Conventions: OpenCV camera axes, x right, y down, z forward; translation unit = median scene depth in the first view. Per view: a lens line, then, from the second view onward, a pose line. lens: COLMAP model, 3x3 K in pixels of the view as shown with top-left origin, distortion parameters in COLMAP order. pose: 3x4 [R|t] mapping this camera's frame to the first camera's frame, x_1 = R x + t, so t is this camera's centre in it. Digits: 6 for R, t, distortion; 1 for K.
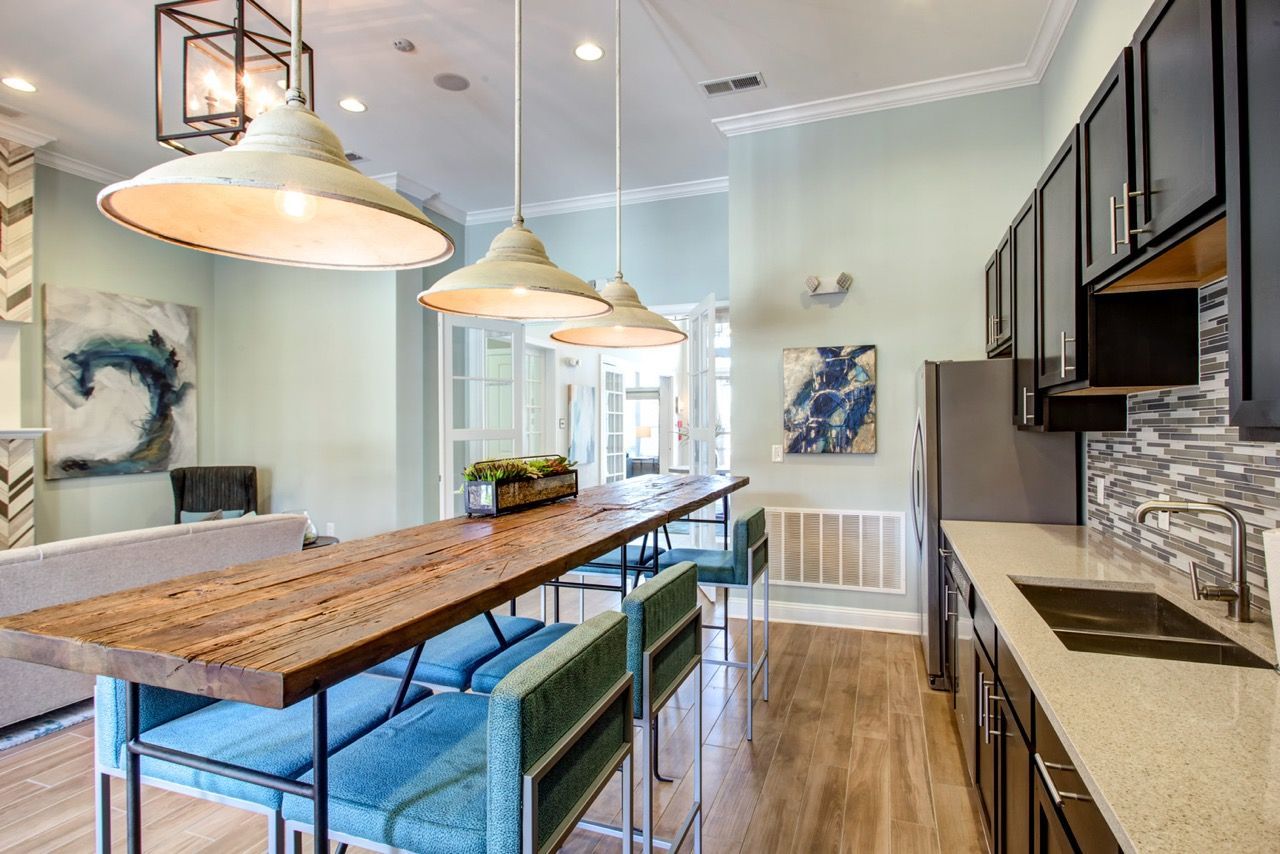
lens RADIAL K [[617.9, 0, 602.5], [0, 617.9, 420.9], [0, 0, 1]] dist [0.013479, -0.004187]
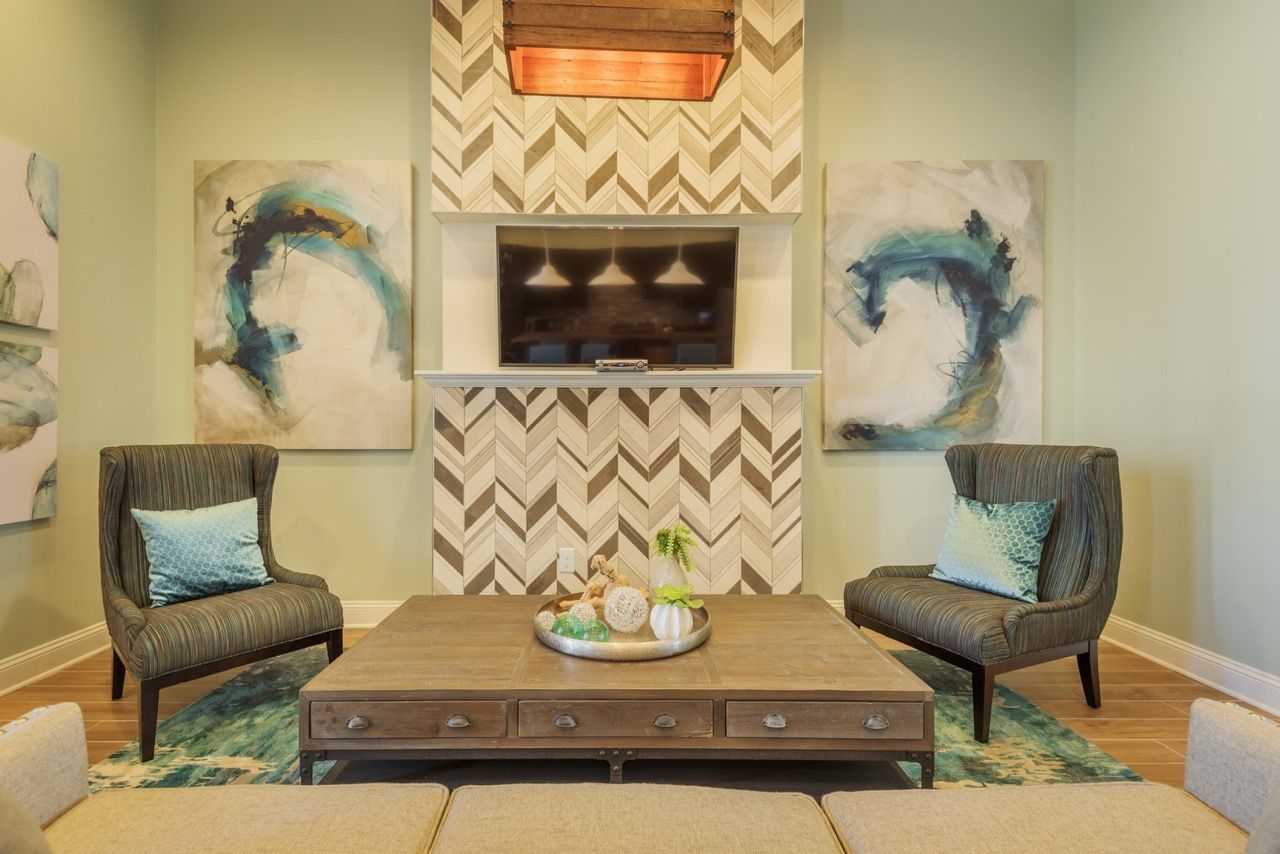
lens RADIAL K [[617.9, 0, 635.3], [0, 617.9, 425.6], [0, 0, 1]] dist [0.013479, -0.004187]
pose [[0.414835, 0.020789, -0.909659, -0.332993], [0.002610, 0.999708, 0.024037, 0.046074], [0.909893, -0.012345, 0.414659, 0.488399]]
